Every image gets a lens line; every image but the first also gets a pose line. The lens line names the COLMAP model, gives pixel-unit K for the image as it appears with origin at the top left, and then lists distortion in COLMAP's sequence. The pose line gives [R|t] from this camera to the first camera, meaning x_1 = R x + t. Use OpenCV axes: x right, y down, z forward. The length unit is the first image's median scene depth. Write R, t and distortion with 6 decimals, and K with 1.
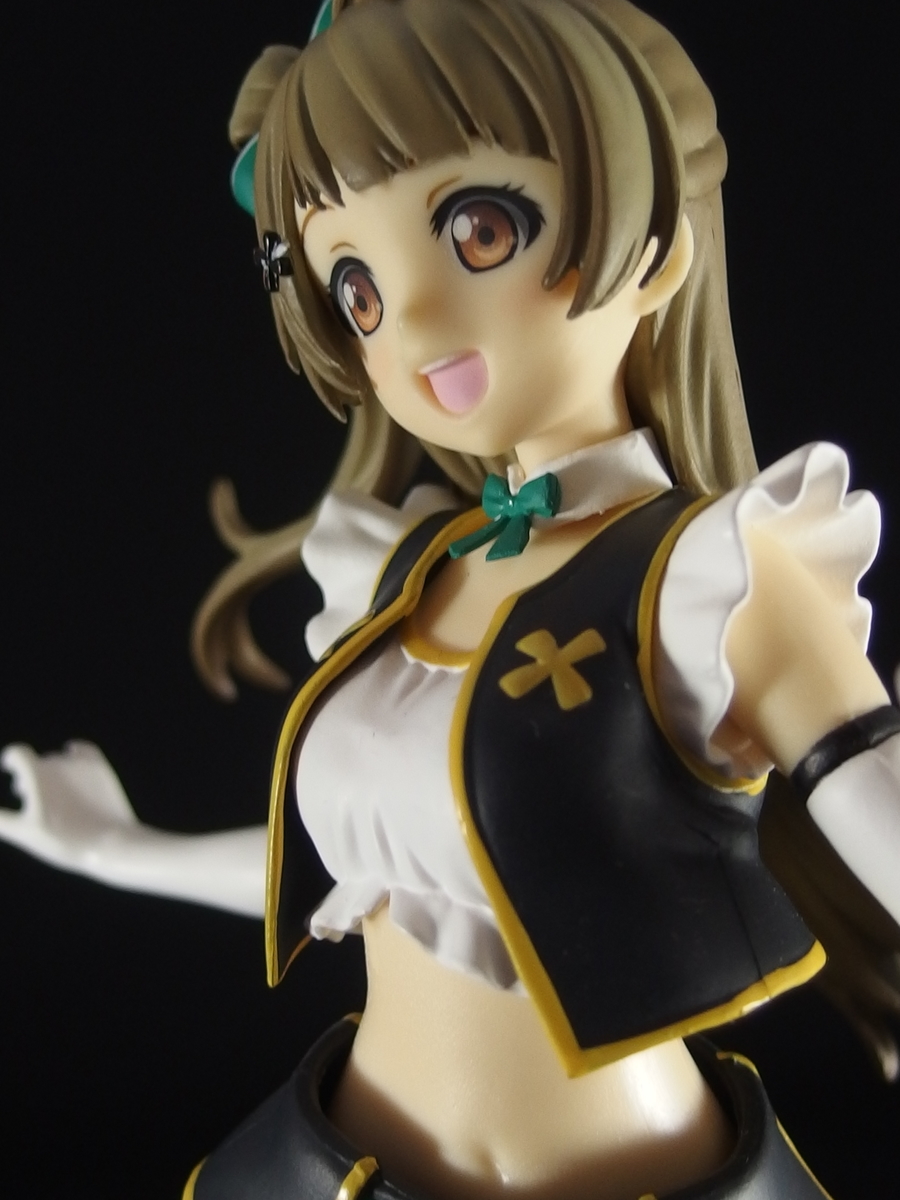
lens RADIAL K [[1998.4, 0, 449.1], [0, 1998.4, 595.4], [0, 0, 1]] dist [-0.080296, 0.000000]
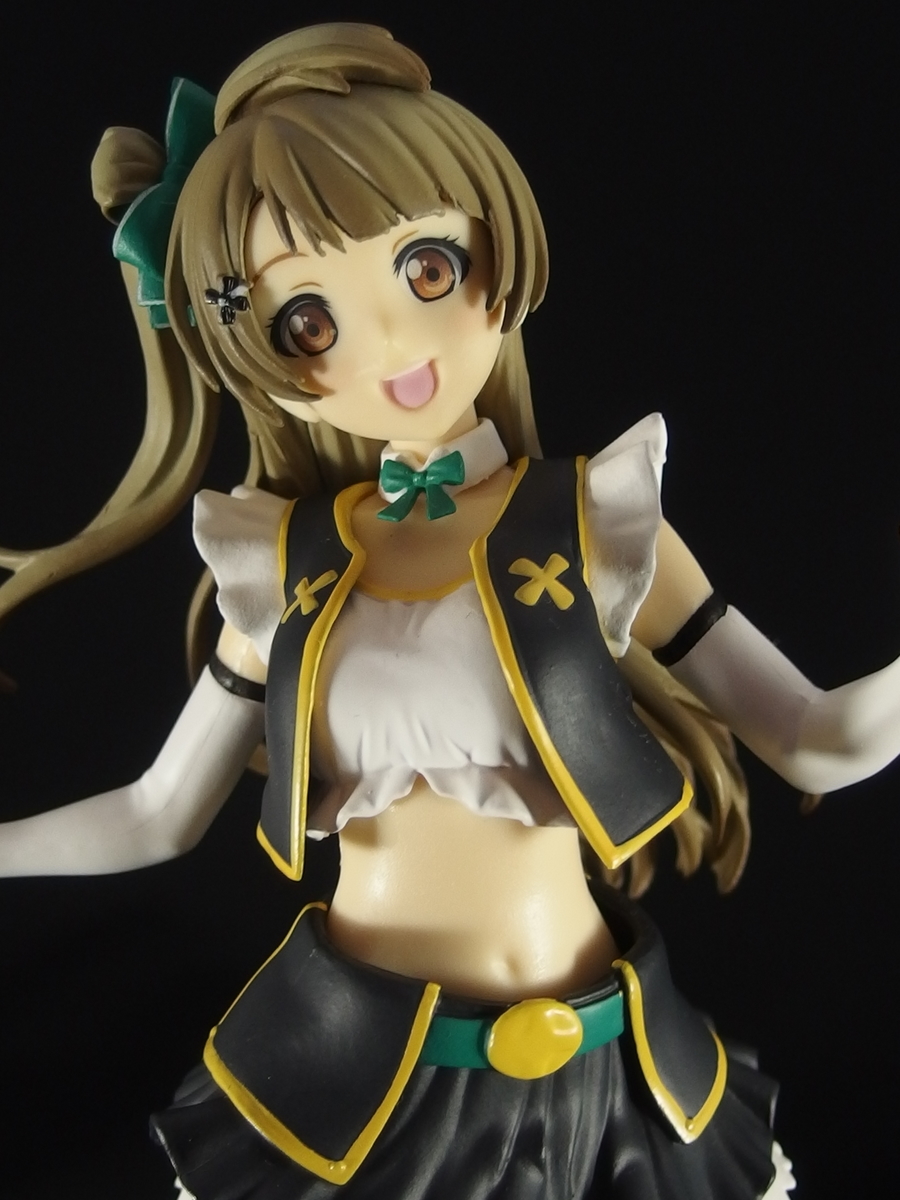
lens RADIAL K [[1998.4, 0, 445.8], [0, 1998.4, 603.4], [0, 0, 1]] dist [-0.080296, 0.000000]
pose [[0.810160, -0.105997, 0.576547, -0.755113], [0.128635, 0.991691, 0.001563, 0.037551], [-0.571922, 0.072898, 0.817063, -0.083836]]
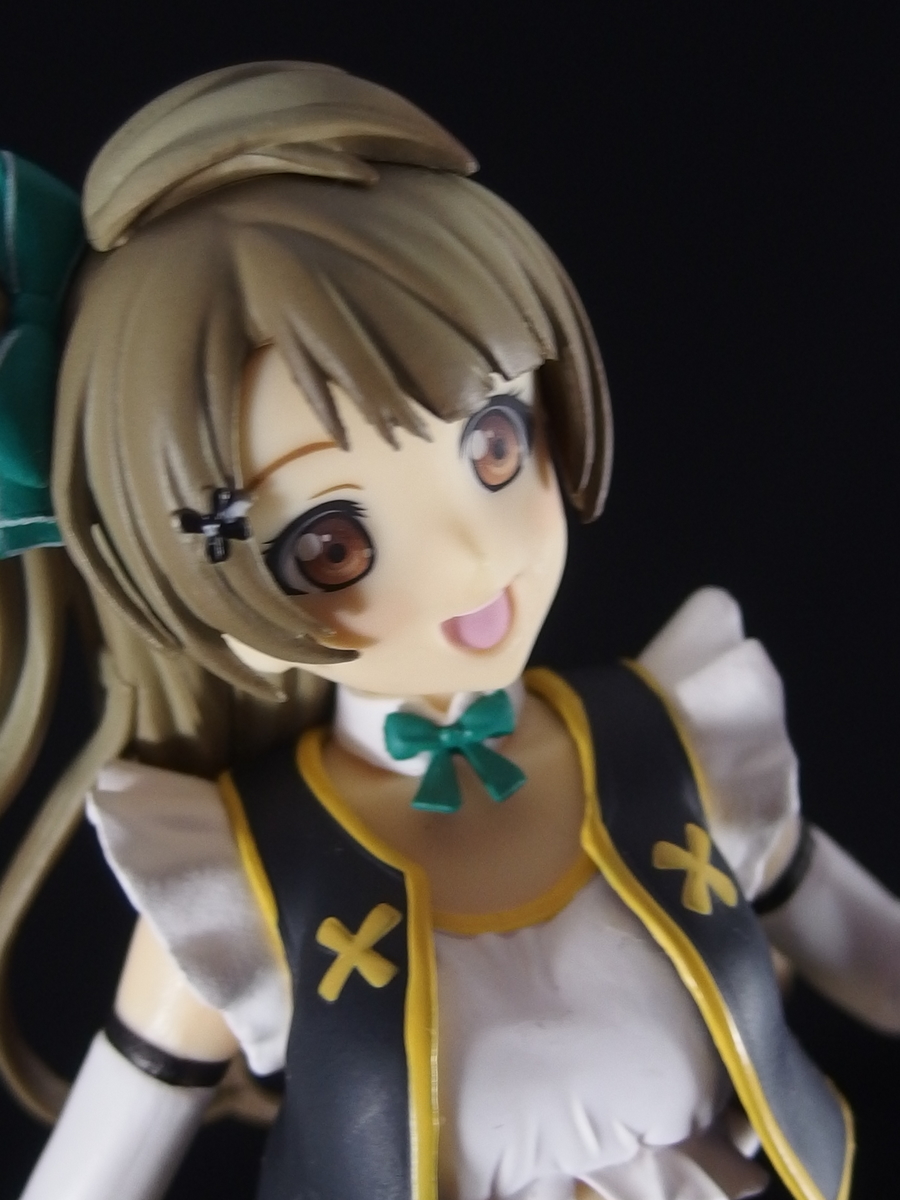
lens RADIAL K [[1998.4, 0, 453.4], [0, 1998.4, 598.8], [0, 0, 1]] dist [-0.080296, 0.000000]
pose [[0.438211, -0.225081, 0.870235, -0.767884], [0.227616, 0.964374, 0.134812, -0.235860], [-0.869576, 0.139003, 0.473831, 0.589756]]
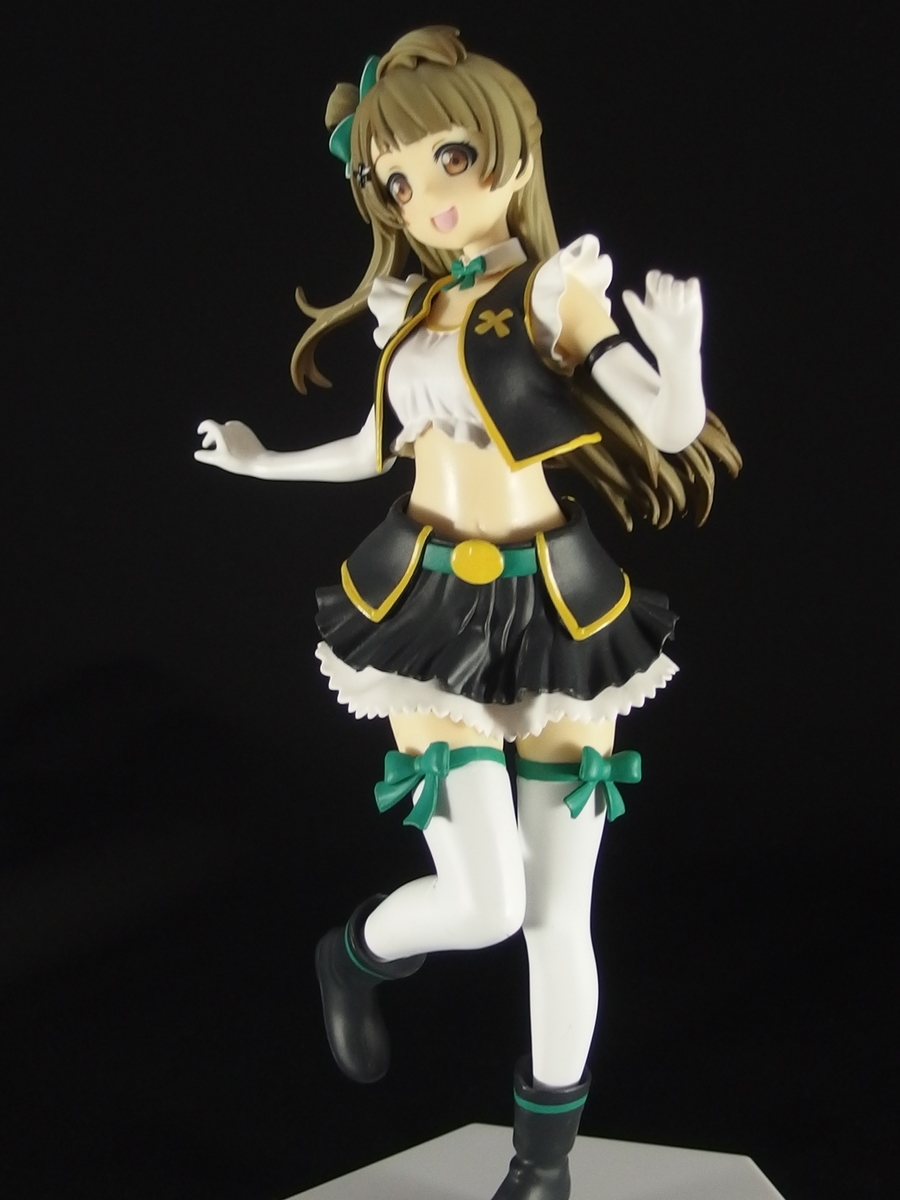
lens RADIAL K [[2032.0, 0, 444.0], [0, 2032.0, 594.7], [0, 0, 1]] dist [-0.064970, 0.000000]
pose [[0.988784, -0.062942, 0.135443, -0.378309], [0.060165, 0.997888, 0.024506, 0.307207], [-0.136700, -0.016082, 0.990482, -1.568375]]
